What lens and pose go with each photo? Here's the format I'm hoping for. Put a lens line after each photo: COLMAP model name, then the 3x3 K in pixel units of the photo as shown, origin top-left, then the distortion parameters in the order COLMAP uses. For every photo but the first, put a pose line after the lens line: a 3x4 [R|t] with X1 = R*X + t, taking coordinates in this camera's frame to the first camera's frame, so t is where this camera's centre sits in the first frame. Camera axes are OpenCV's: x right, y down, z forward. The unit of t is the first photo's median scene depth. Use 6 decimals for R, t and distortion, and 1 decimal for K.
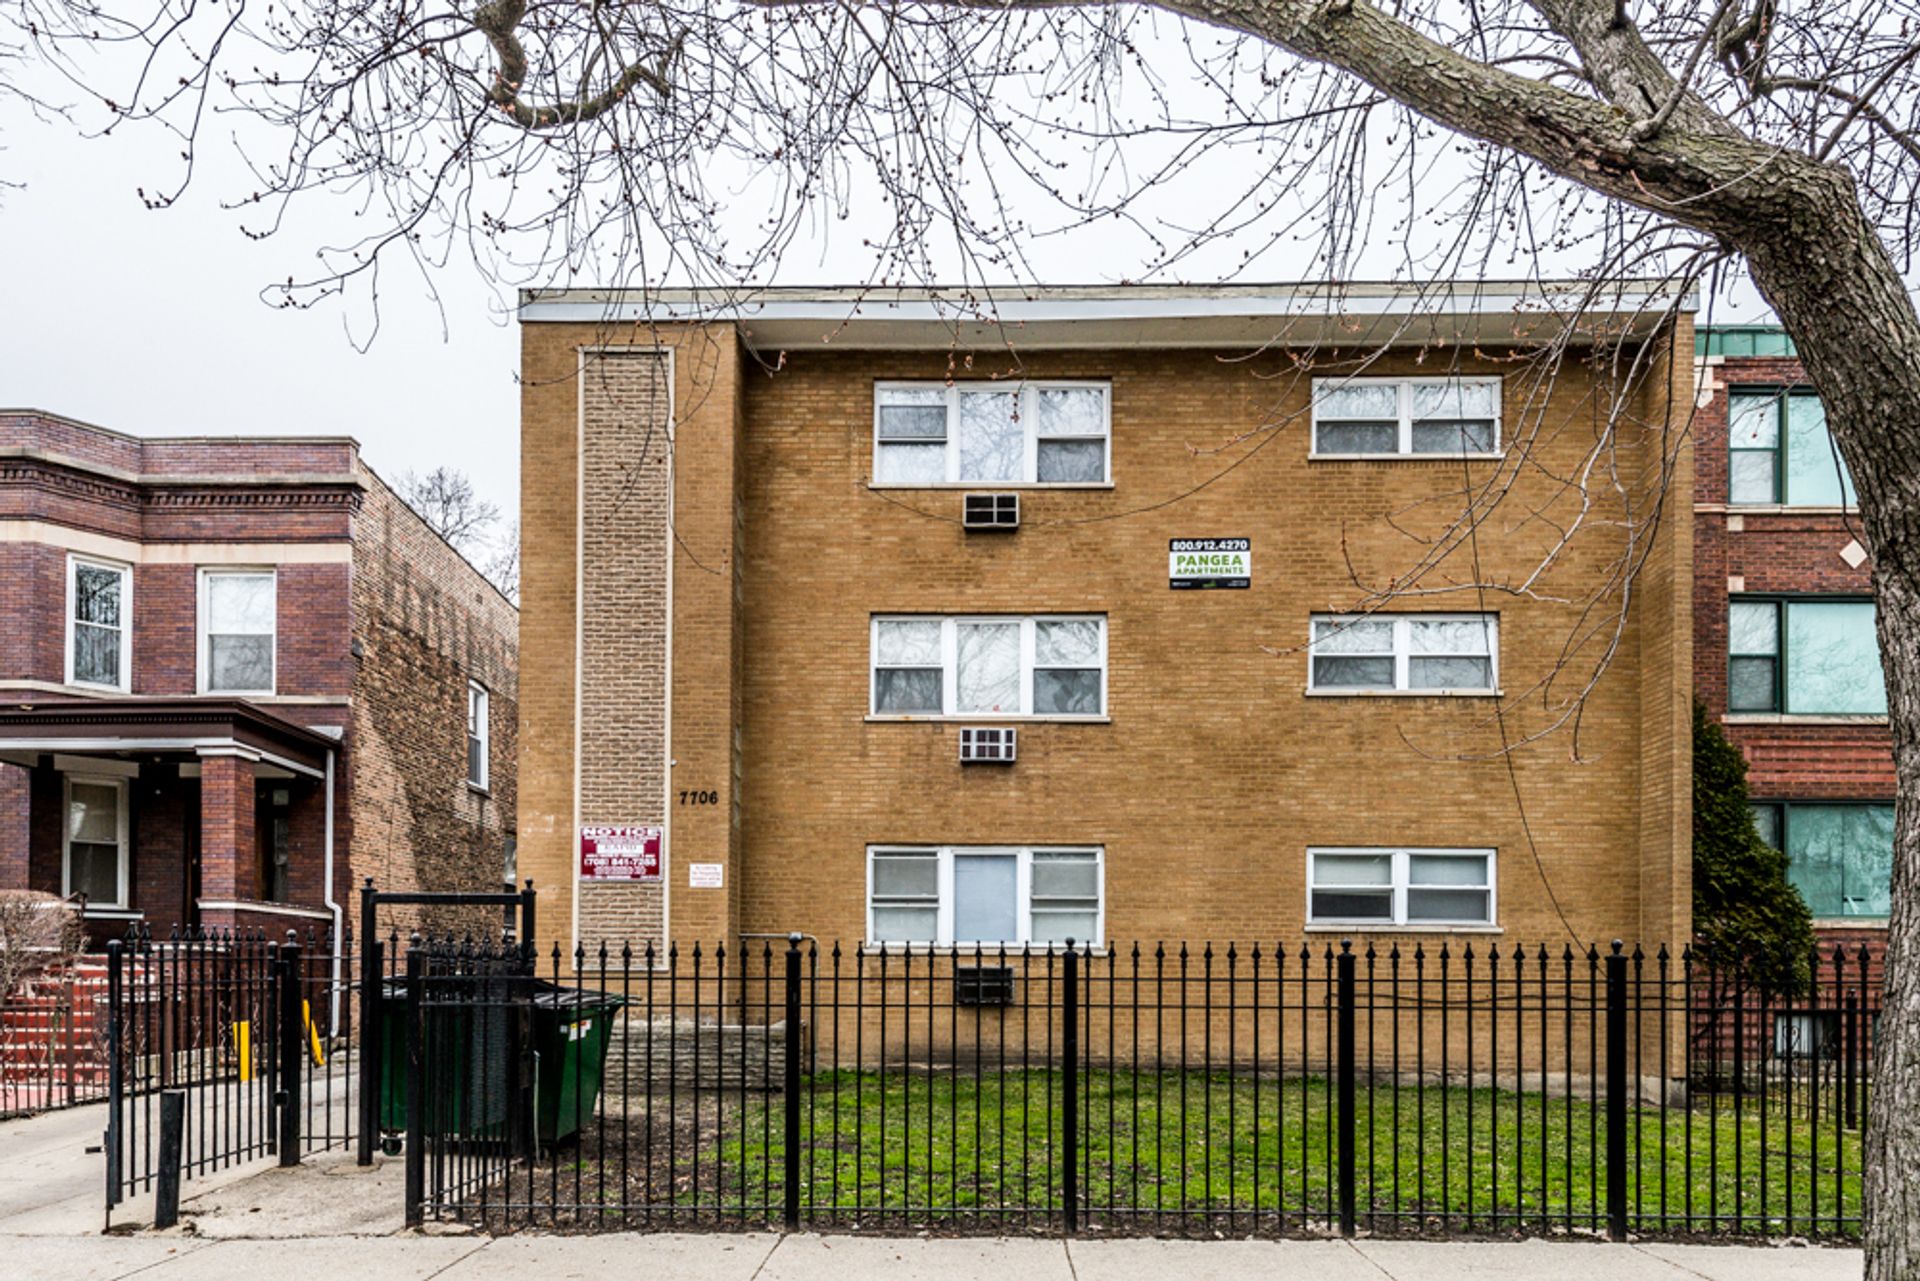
lens RADIAL K [[1156.9, 0, 951.6], [0, 1156.9, 593.9], [0, 0, 1]] dist [0.006417, -0.000927]
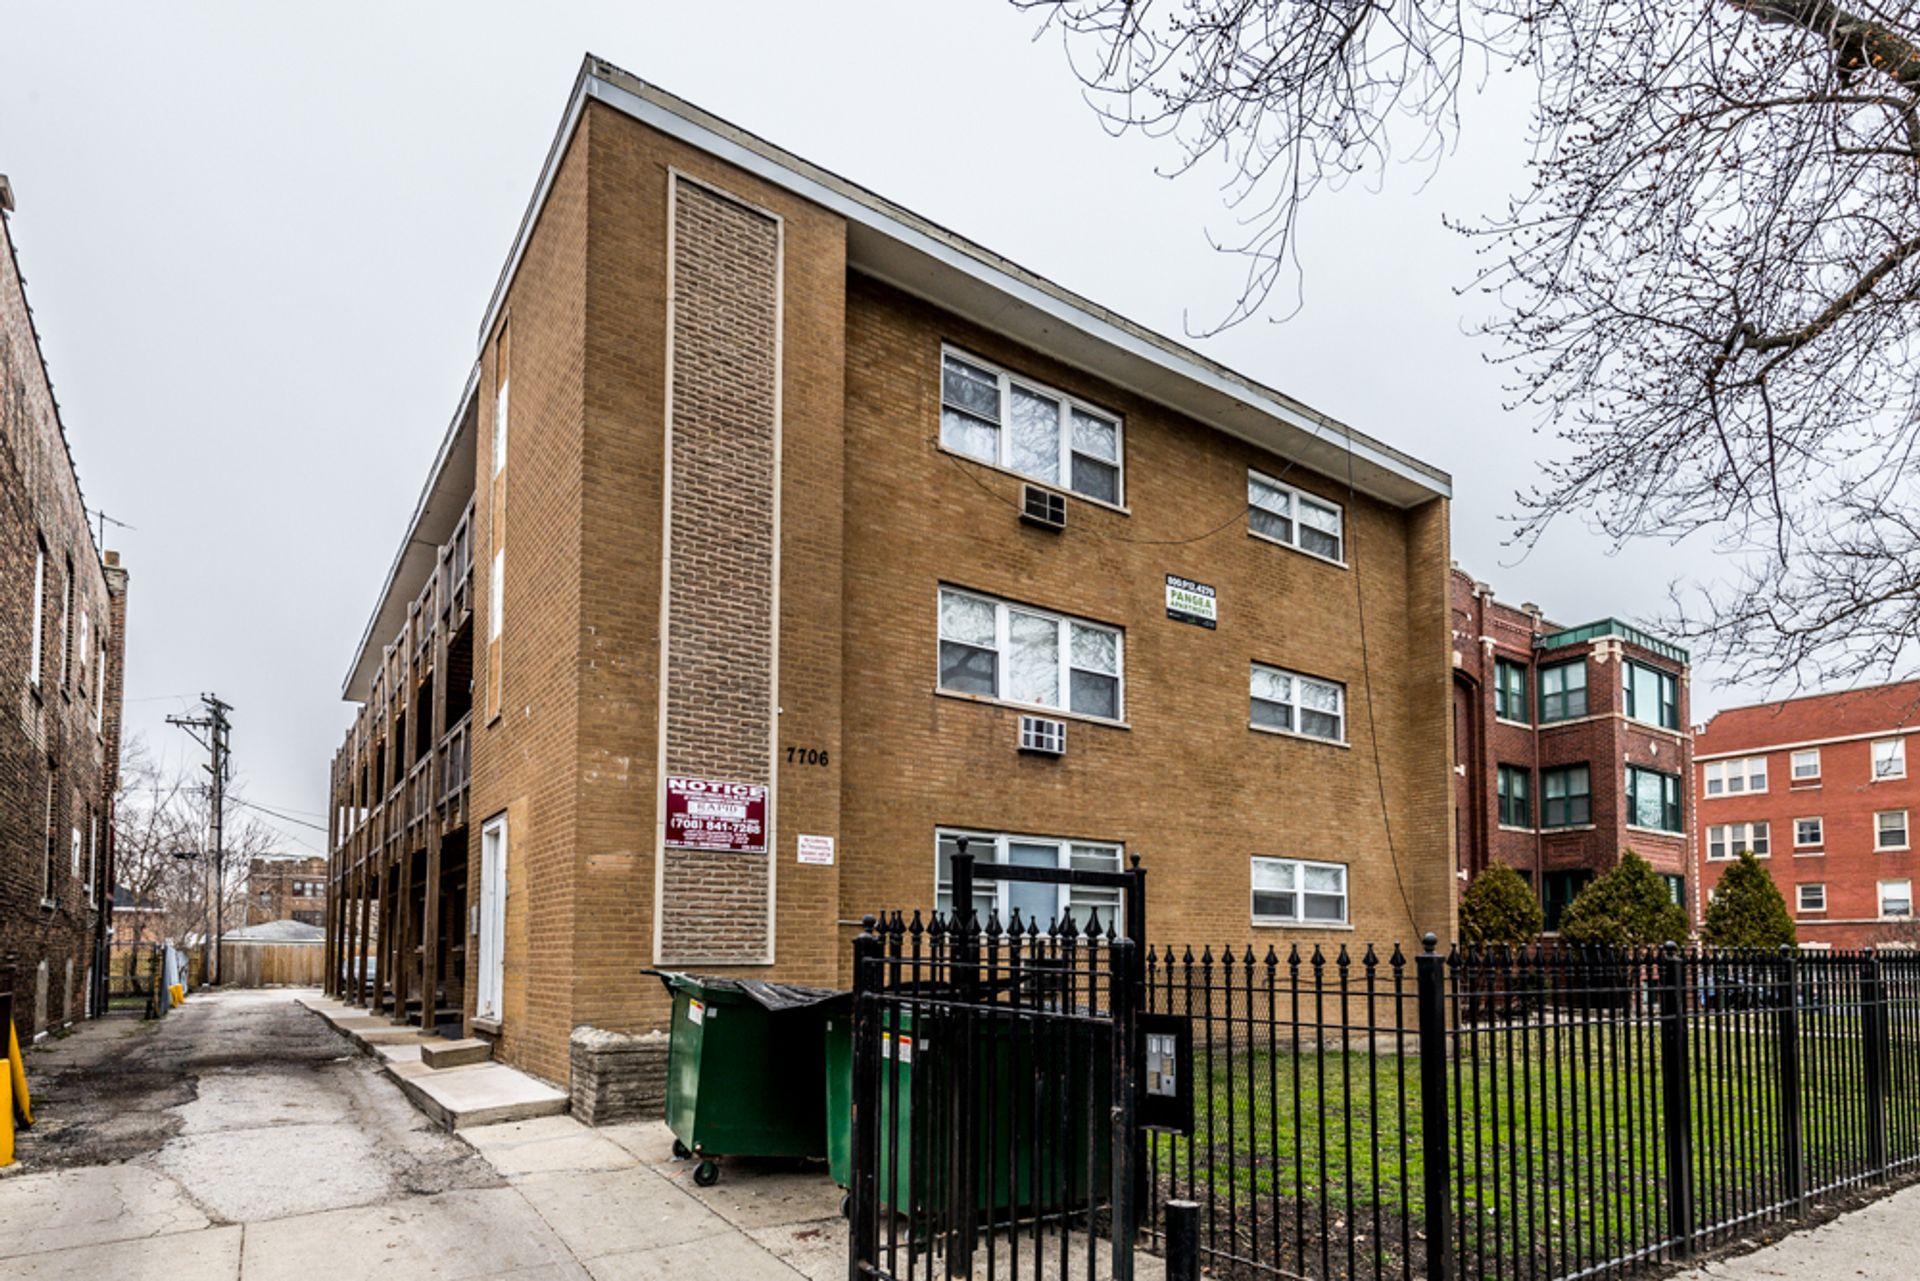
lens RADIAL K [[983.8, 0, 960.0], [0, 983.8, 640.5], [0, 0, 1]] dist [0.003486, 0.000678]
pose [[0.803711, 0.179036, 0.567445, -0.521292], [-0.187618, 0.981262, -0.043864, 0.099832], [-0.564666, -0.071208, 0.822242, 0.345238]]
